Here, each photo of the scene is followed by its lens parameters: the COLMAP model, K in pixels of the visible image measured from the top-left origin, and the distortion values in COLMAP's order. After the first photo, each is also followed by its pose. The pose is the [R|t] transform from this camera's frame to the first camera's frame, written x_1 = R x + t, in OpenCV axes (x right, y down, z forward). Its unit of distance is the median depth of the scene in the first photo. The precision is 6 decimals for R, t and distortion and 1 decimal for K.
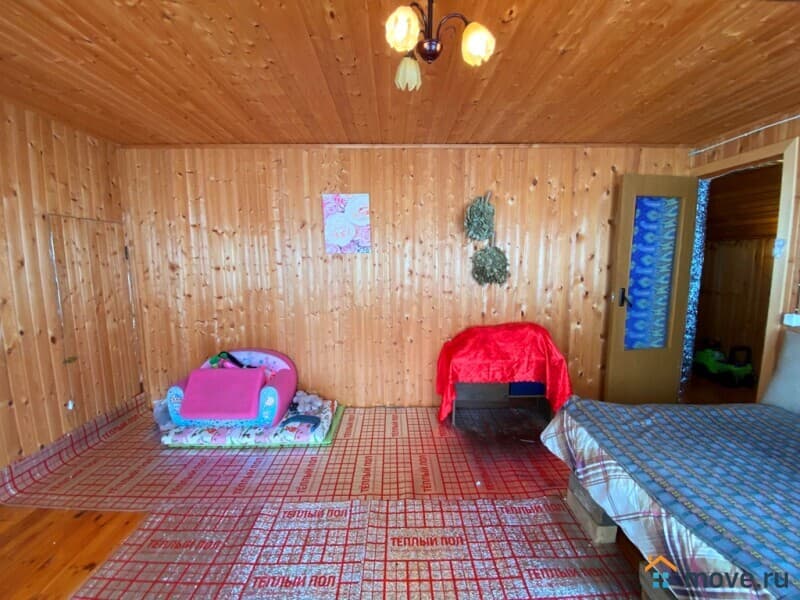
lens RADIAL K [[326.2, 0, 400.0], [0, 326.2, 300.0], [0, 0, 1]] dist [0.038671, -0.027214]
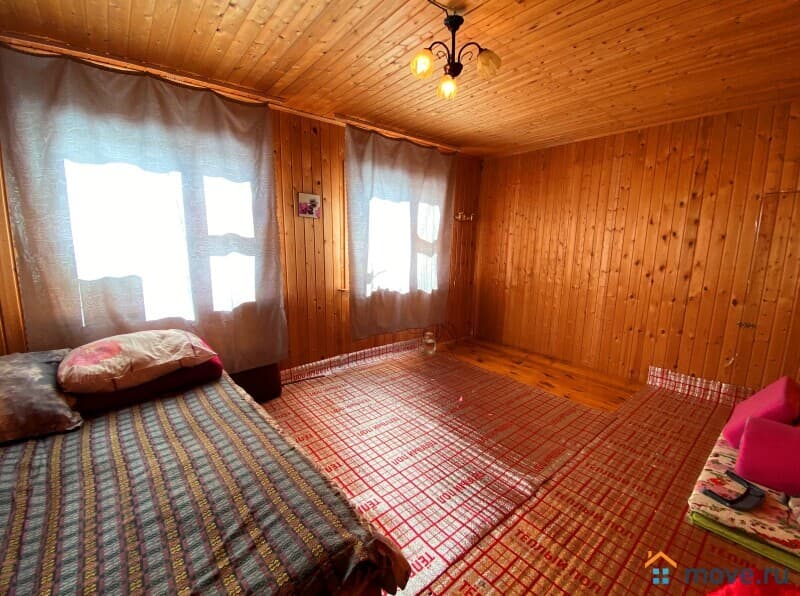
lens RADIAL K [[326.2, 0, 400.0], [0, 326.2, 298.0], [0, 0, 1]] dist [0.038671, -0.027214]
pose [[-0.777281, 0.099856, -0.621179, 0.949883], [-0.084357, 0.961868, 0.260179, -0.154761], [0.623473, 0.254633, -0.739218, 1.687839]]
